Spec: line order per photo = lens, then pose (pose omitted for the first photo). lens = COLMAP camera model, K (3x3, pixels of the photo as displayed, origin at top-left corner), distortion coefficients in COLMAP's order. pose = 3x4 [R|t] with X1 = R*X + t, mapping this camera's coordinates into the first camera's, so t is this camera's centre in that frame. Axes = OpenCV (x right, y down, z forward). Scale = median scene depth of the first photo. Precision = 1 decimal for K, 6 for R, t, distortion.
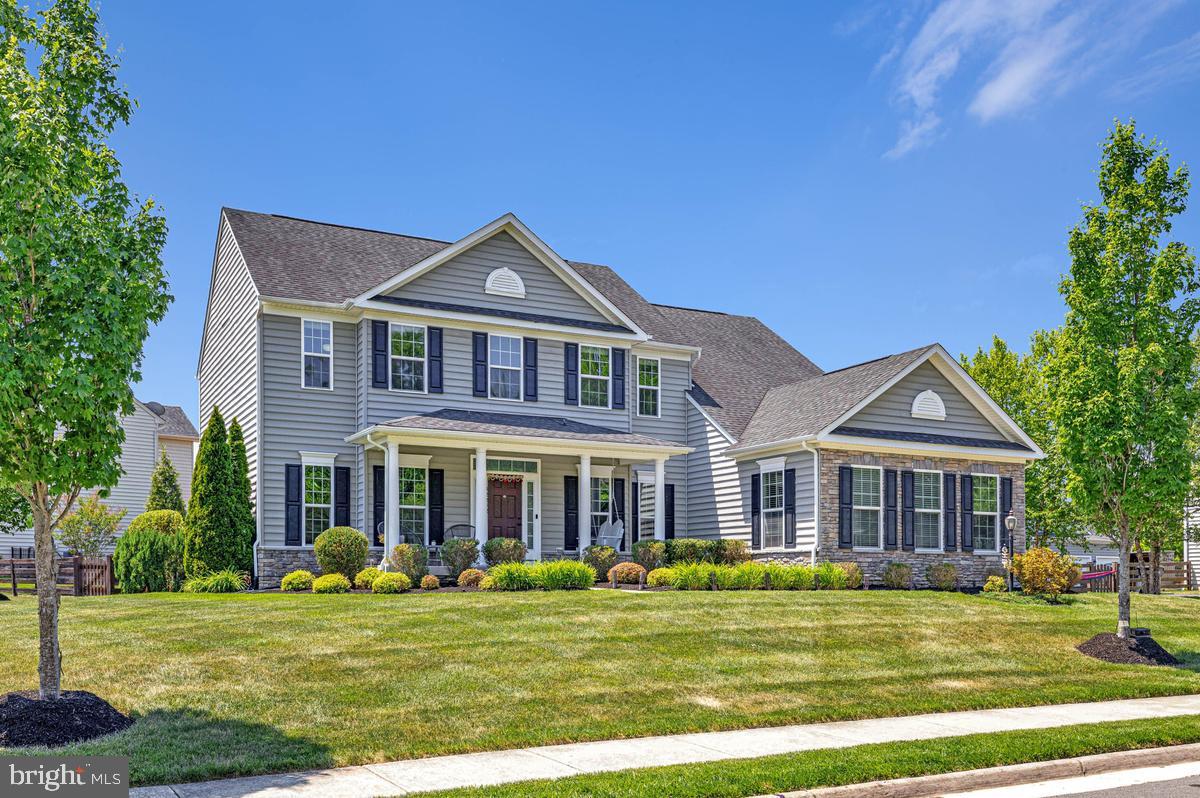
lens RADIAL K [[1078.5, 0, 599.8], [0, 1078.5, 469.1], [0, 0, 1]] dist [0.014488, 0.001962]
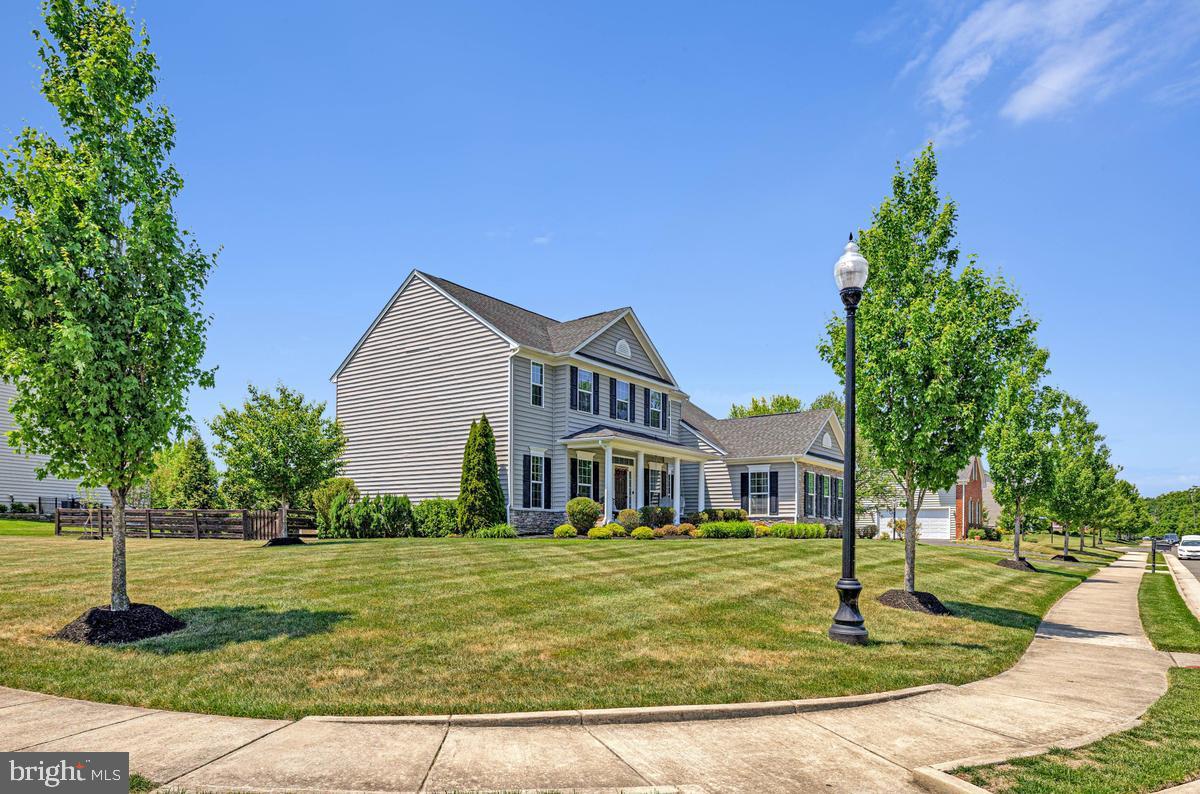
lens RADIAL K [[746.5, 0, 601.2], [0, 746.5, 454.5], [0, 0, 1]] dist [-0.000688, 0.000022]
pose [[0.894517, 0.054406, 0.443712, -0.620362], [-0.055701, 0.998396, -0.010128, 0.000154], [-0.443551, -0.015656, 0.896112, 0.006045]]
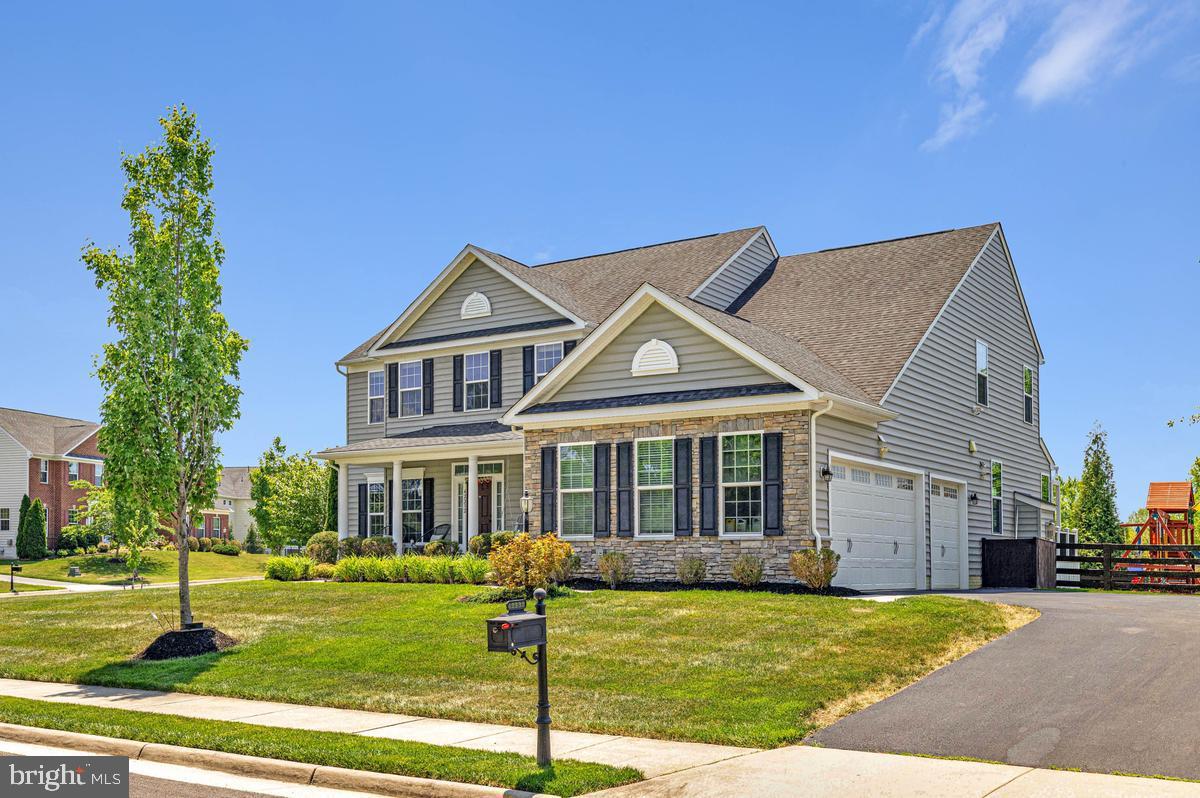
lens RADIAL K [[1192.4, 0, 600.0], [0, 1192.4, 399.0], [0, 0, 1]] dist [-0.000246, 0.000925]
pose [[0.476300, -0.126288, -0.870167, 1.059868], [0.086283, 0.991569, -0.096679, 0.055041], [0.875039, -0.029032, 0.483180, 0.523196]]
